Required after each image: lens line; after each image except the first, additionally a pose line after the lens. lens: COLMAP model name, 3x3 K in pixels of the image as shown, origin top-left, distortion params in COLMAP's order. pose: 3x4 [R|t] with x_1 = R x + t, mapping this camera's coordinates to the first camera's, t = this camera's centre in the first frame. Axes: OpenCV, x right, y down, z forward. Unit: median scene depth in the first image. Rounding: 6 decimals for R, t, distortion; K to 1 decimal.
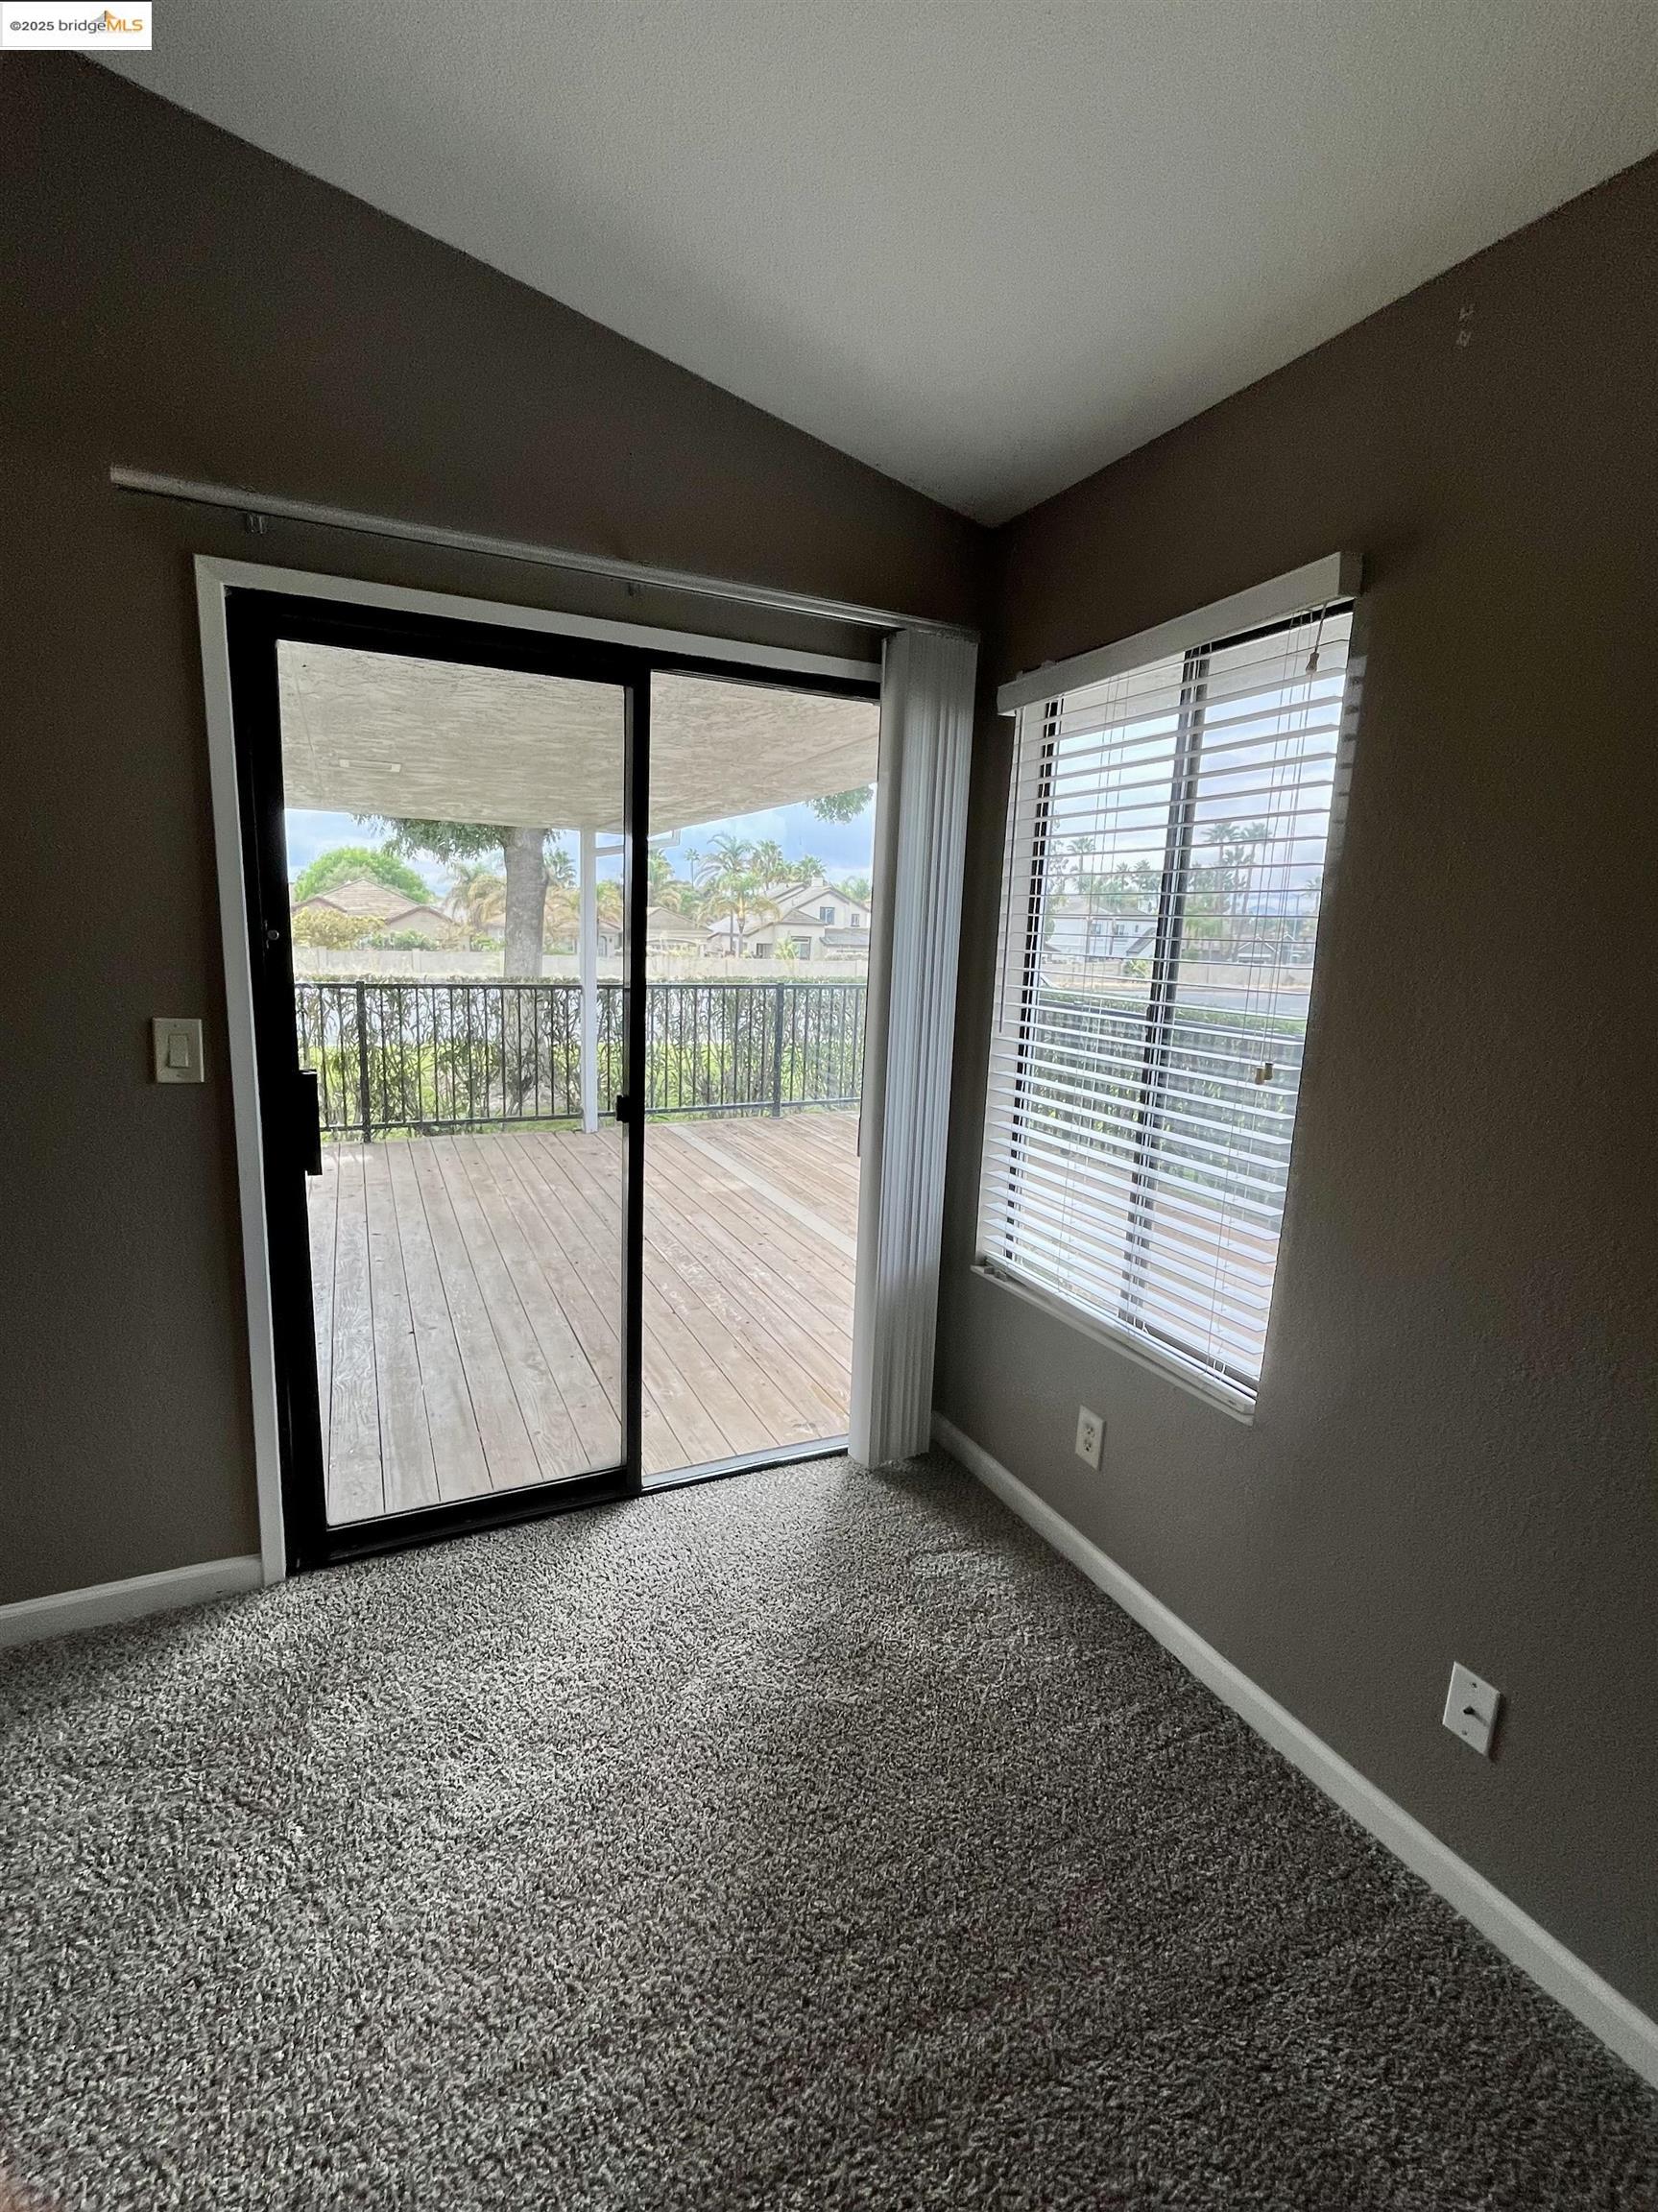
lens RADIAL K [[985.0, 0, 838.6], [0, 985.0, 1104.1], [0, 0, 1]] dist [-0.008582, 0.000869]
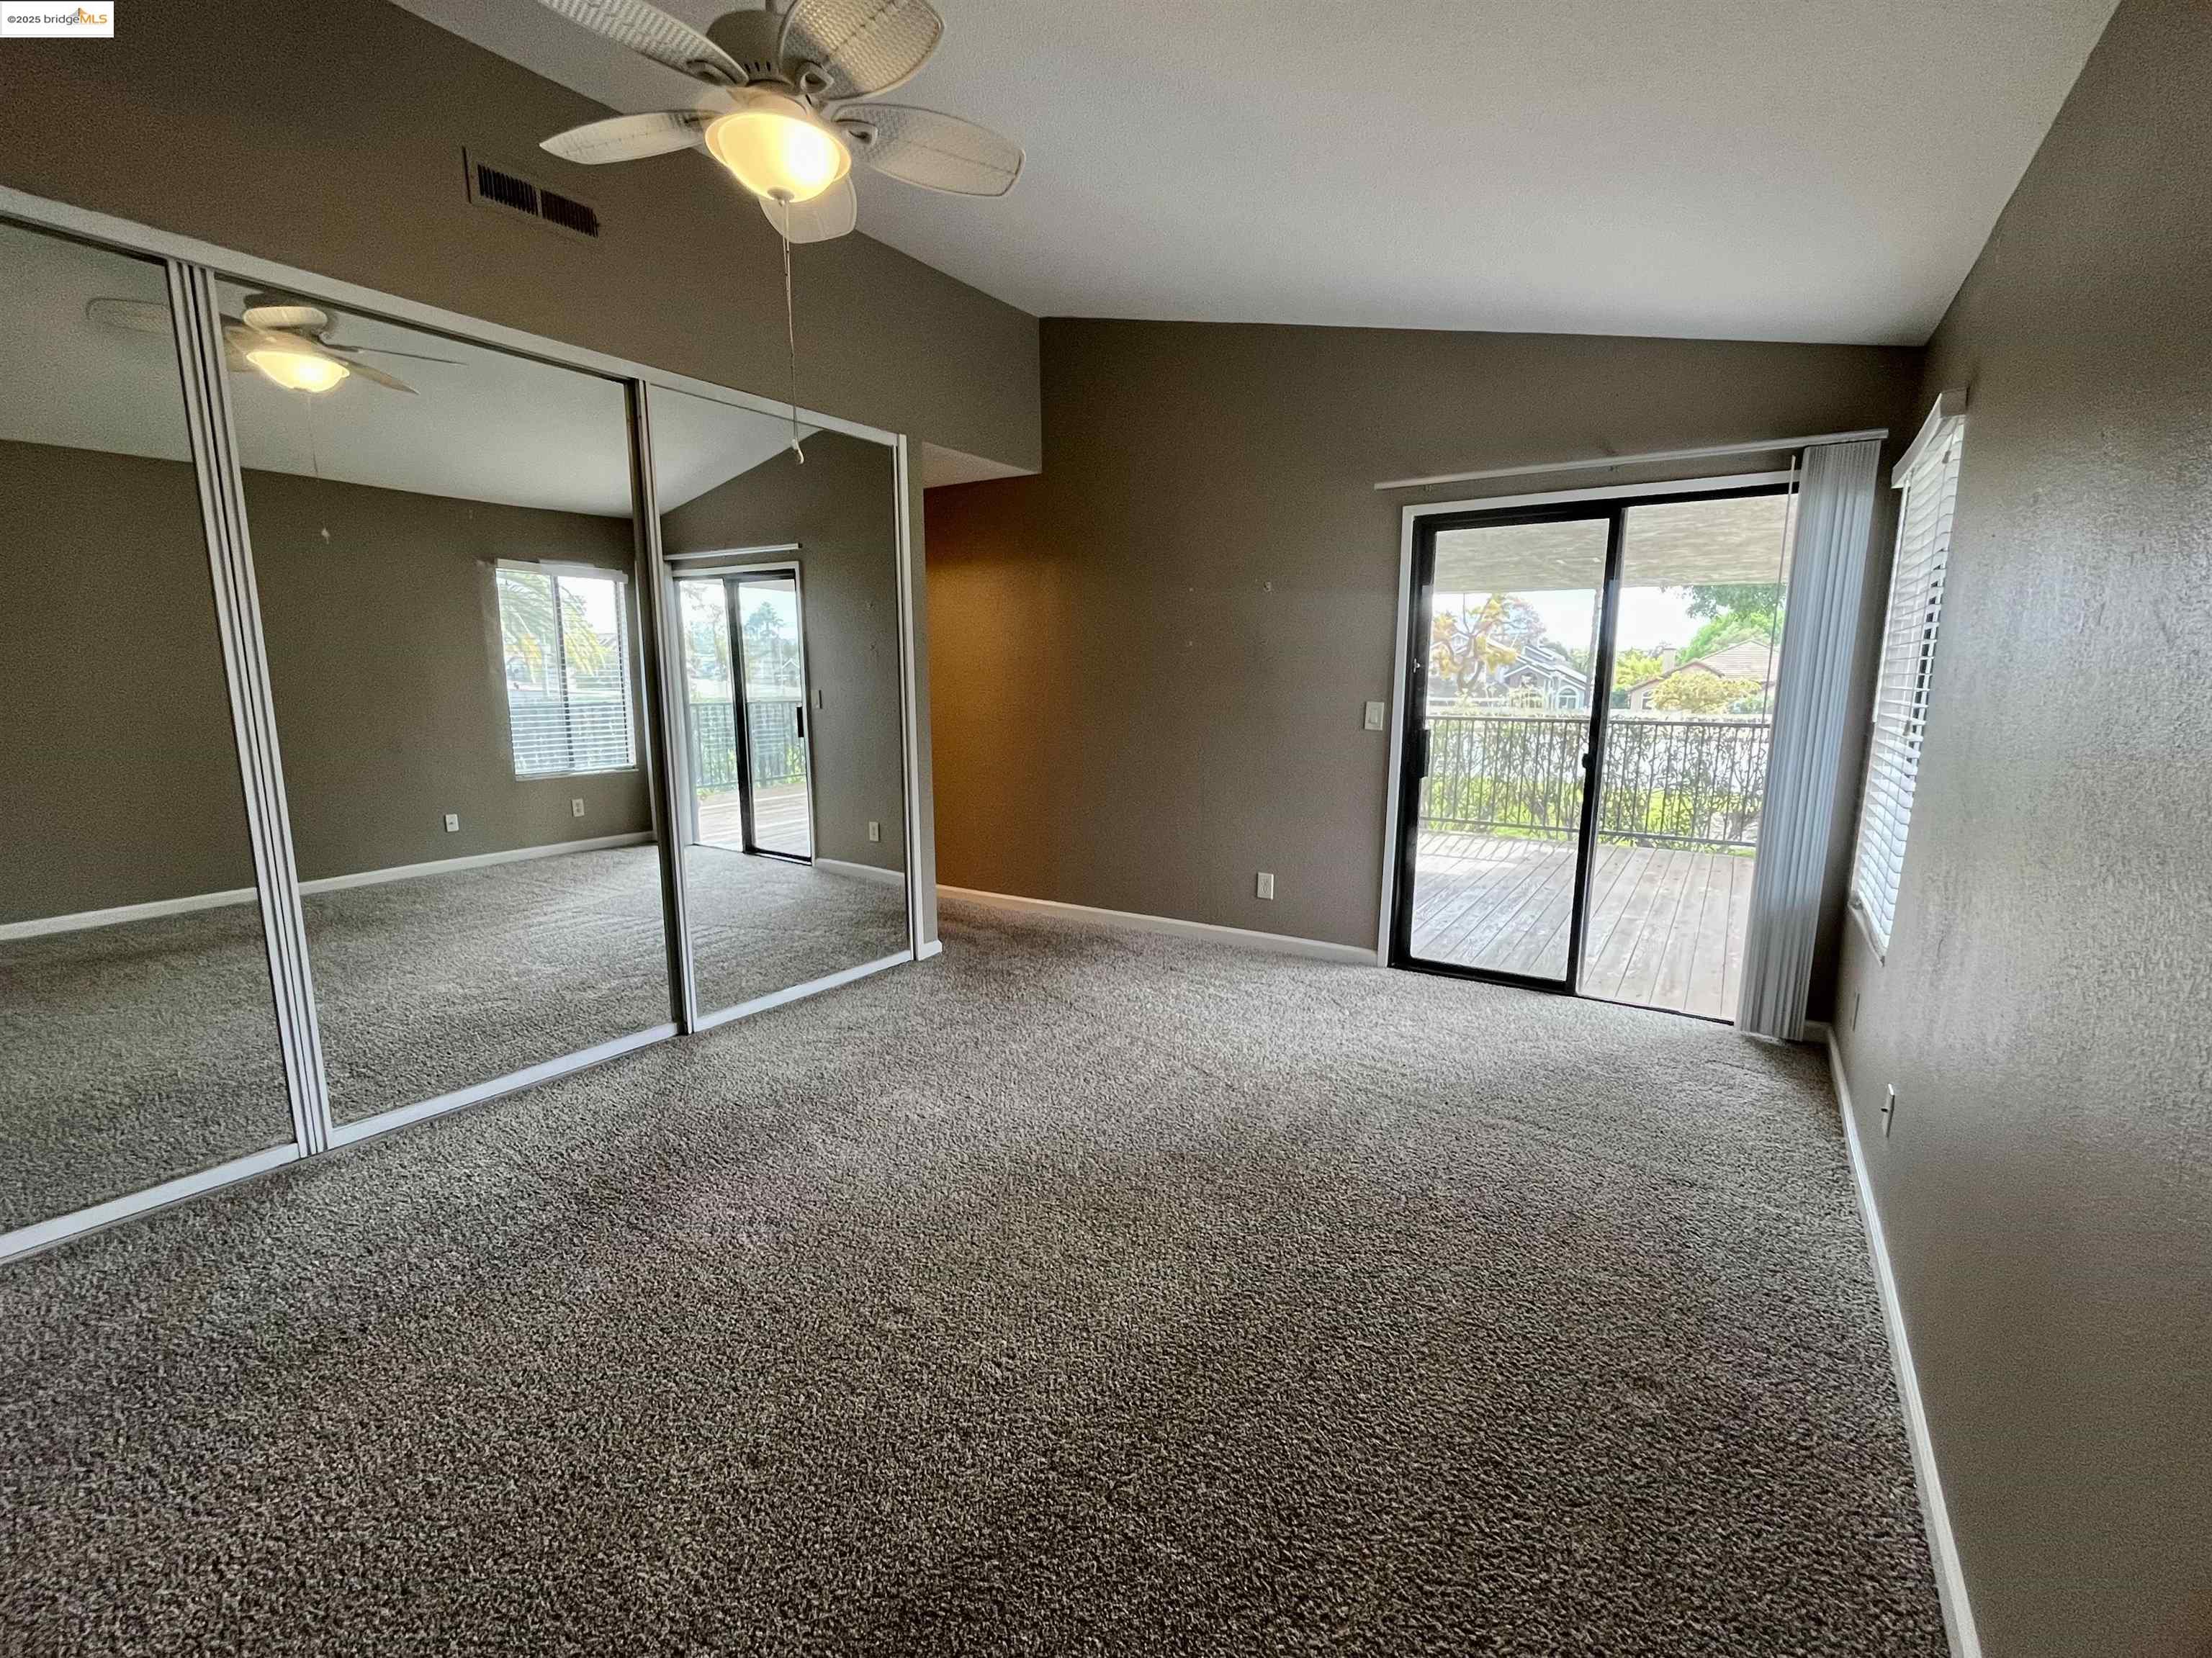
lens RADIAL K [[984.9, 0, 1103.1], [0, 984.9, 835.1], [0, 0, 1]] dist [-0.008582, 0.000869]
pose [[0.518496, 0.104629, -0.848655, 0.761773], [-0.134637, 0.990095, 0.039809, 0.166558], [0.844414, 0.093620, 0.527447, -0.569130]]
